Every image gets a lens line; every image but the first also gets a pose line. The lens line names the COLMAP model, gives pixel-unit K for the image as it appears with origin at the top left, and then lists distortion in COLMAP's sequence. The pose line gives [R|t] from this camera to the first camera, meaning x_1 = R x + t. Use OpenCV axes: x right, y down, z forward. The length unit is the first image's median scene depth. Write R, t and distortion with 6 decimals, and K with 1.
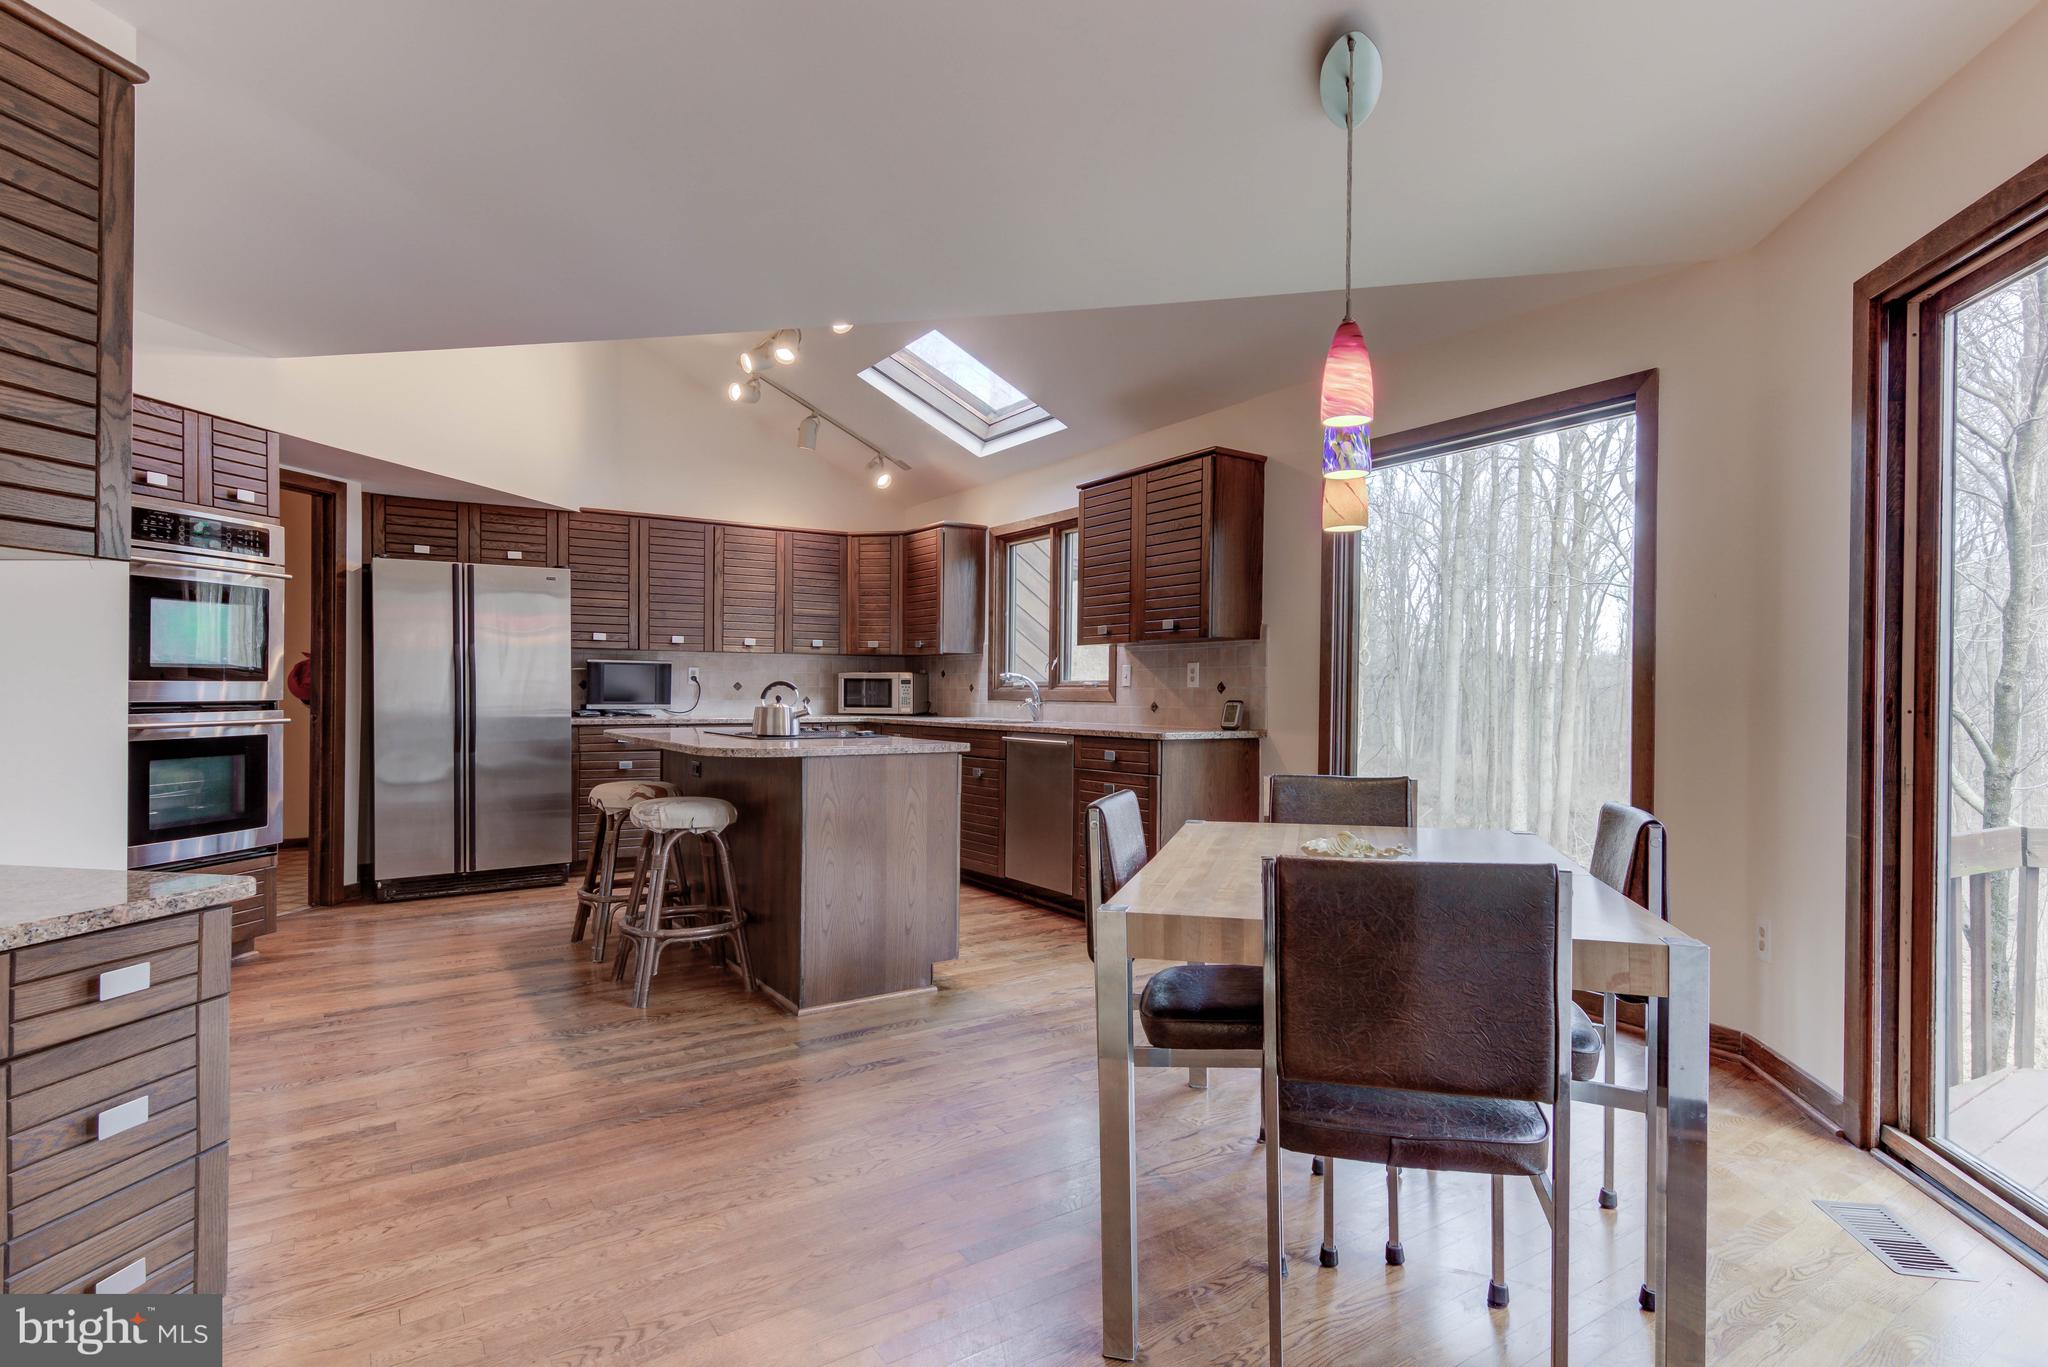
lens RADIAL K [[1039.4, 0, 1035.3], [0, 1039.4, 692.1], [0, 0, 1]] dist [0.005257, -0.000321]
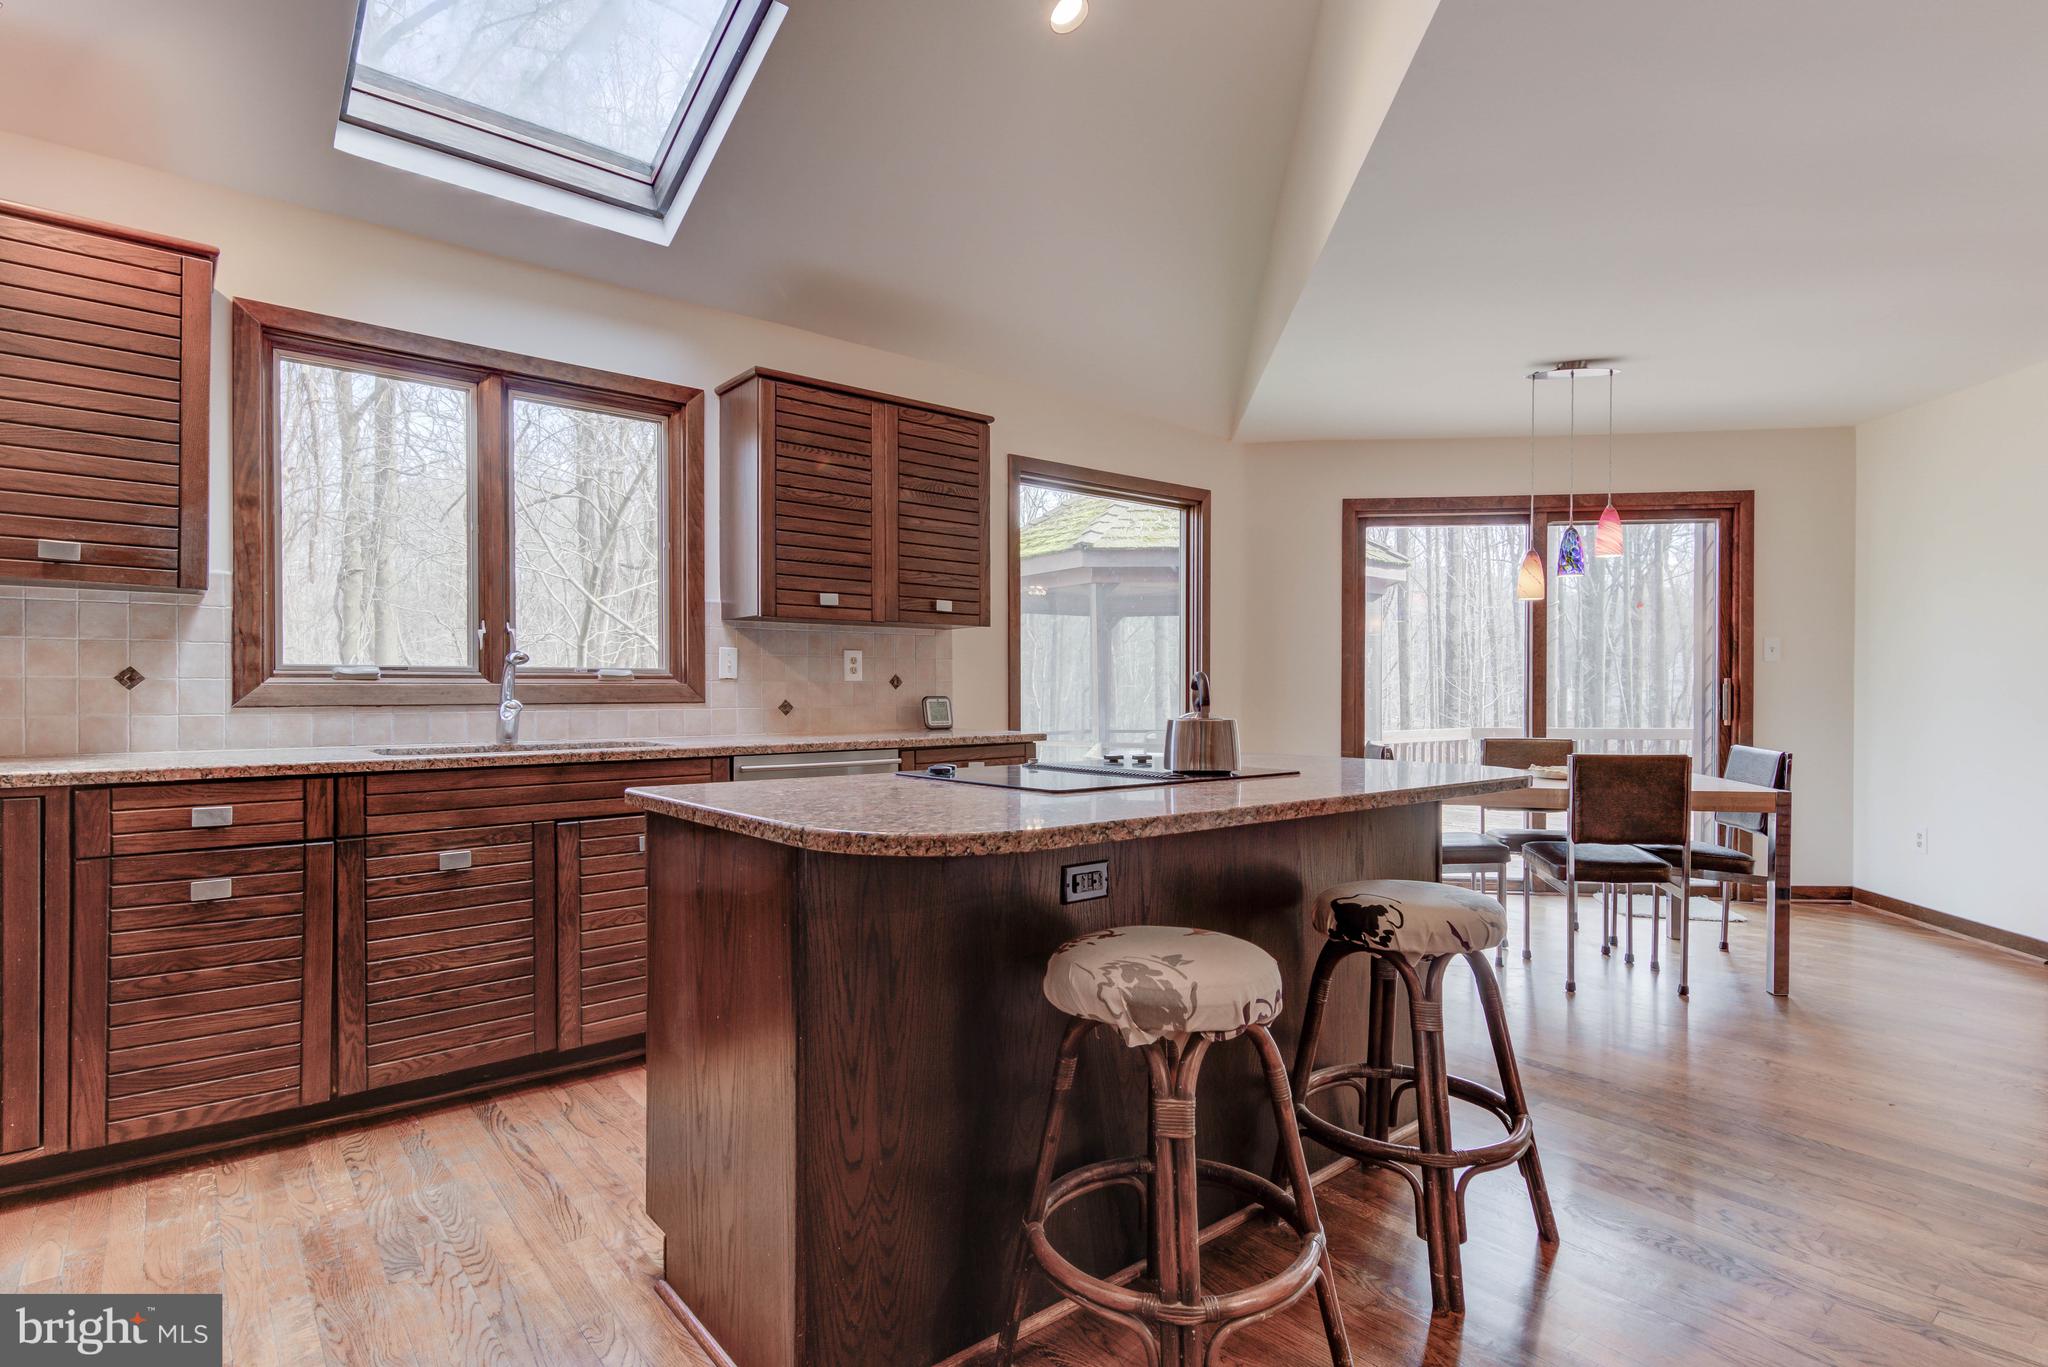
lens RADIAL K [[1039.4, 0, 1025.6], [0, 1039.4, 685.1], [0, 0, 1]] dist [0.005257, -0.000321]
pose [[-0.106779, -0.007738, 0.994253, -0.648288], [-0.004920, 0.999962, 0.007254, -0.007737], [-0.994271, -0.004117, -0.106813, 0.940596]]
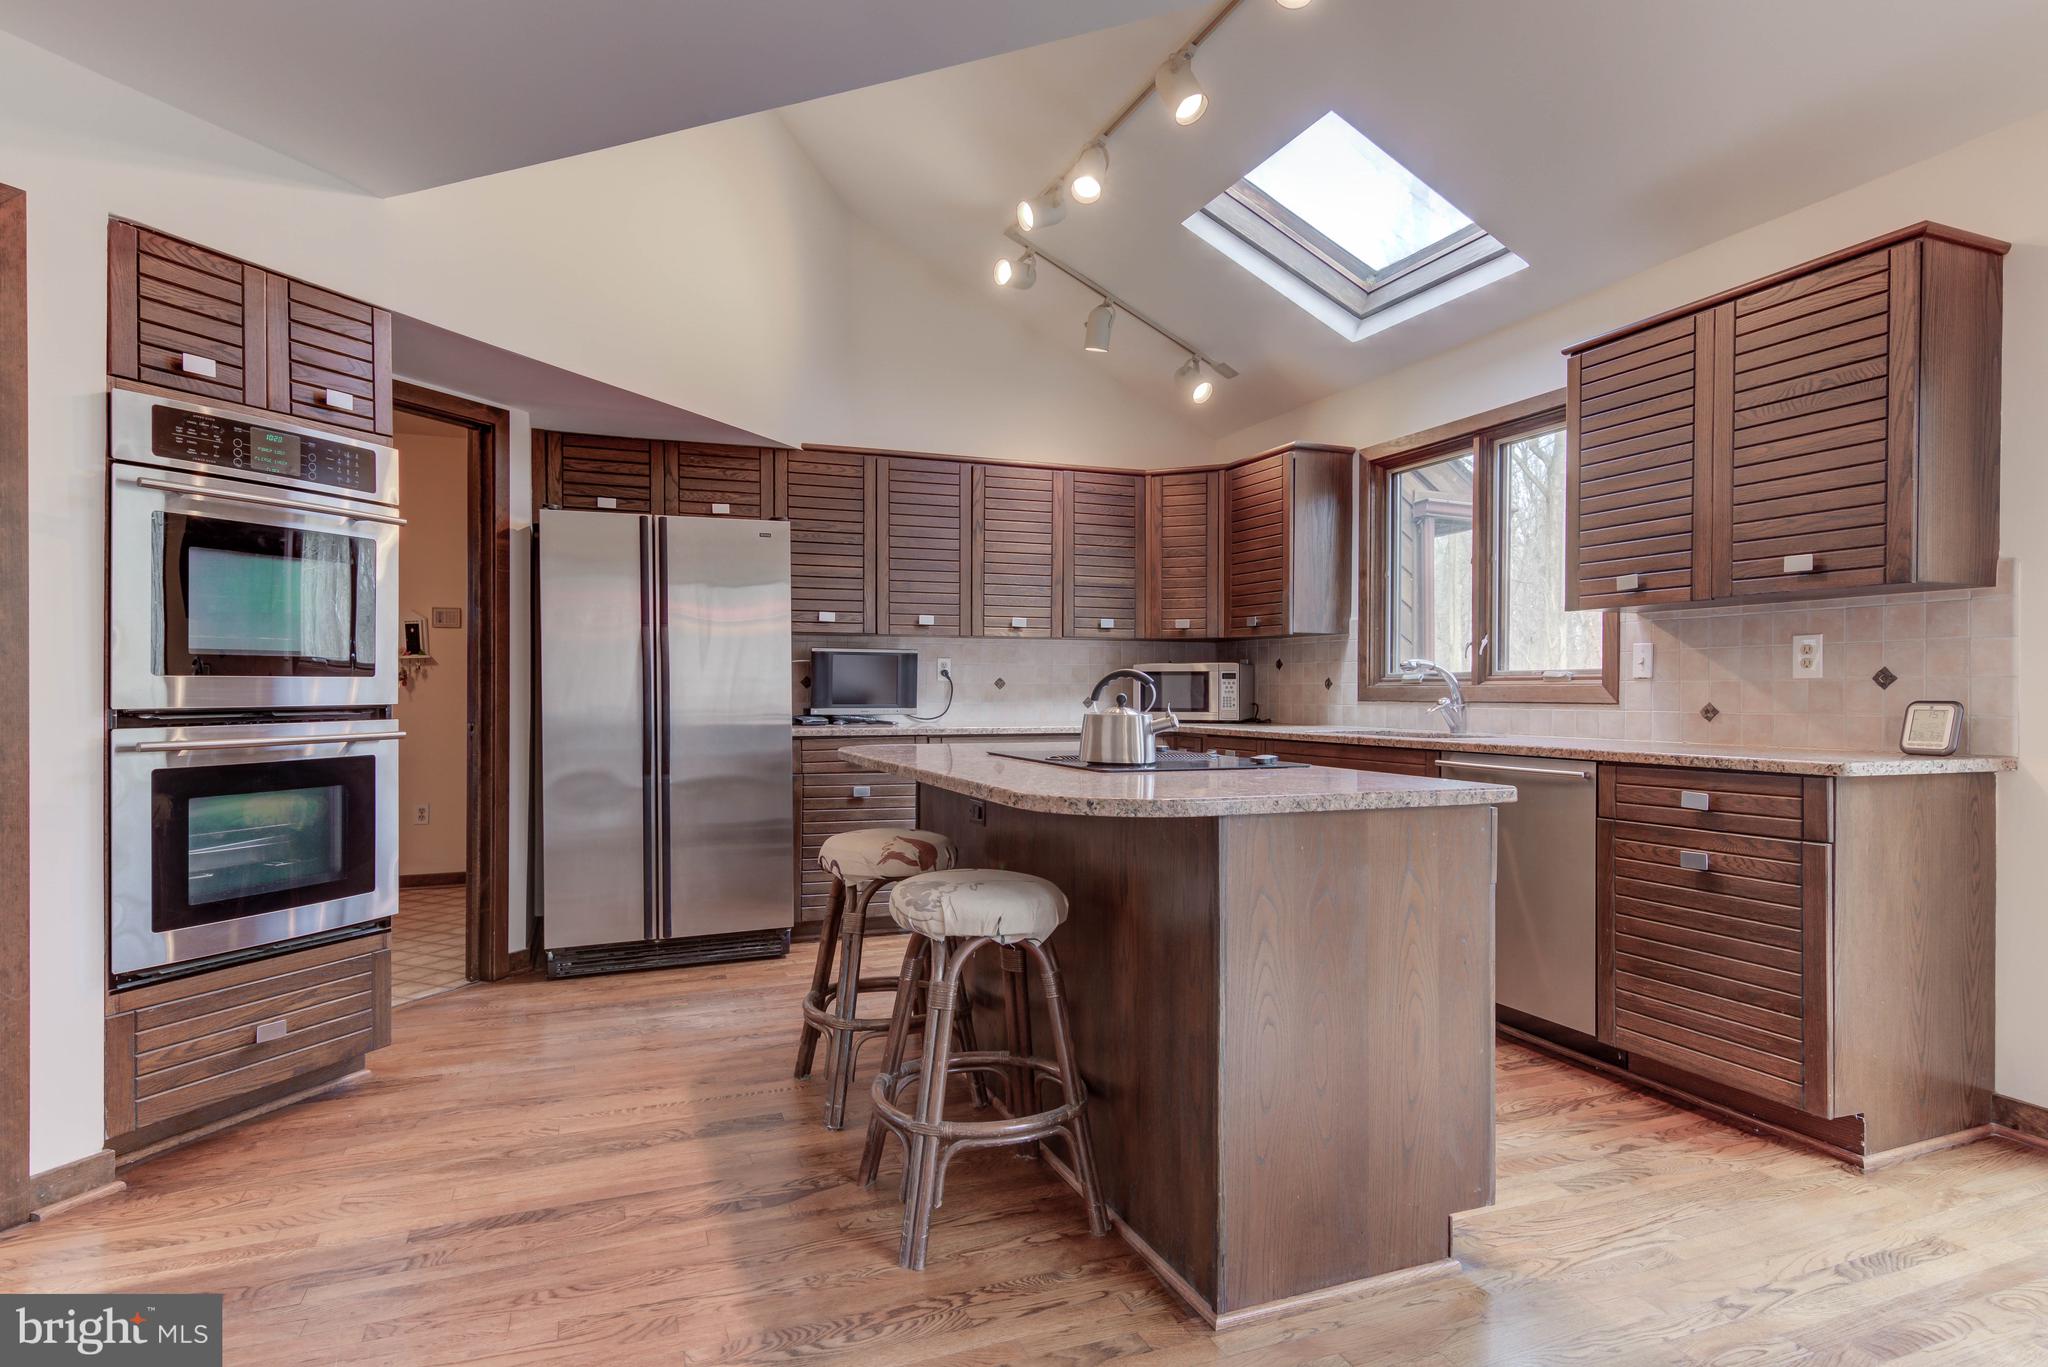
lens RADIAL K [[1101.5, 0, 1023.2], [0, 1101.5, 692.0], [0, 0, 1]] dist [-0.001749, 0.000143]
pose [[0.977586, -0.004324, -0.210491, -0.140457], [0.004340, 0.999991, -0.000385, 0.001247], [0.210491, -0.000537, 0.977596, 0.313796]]
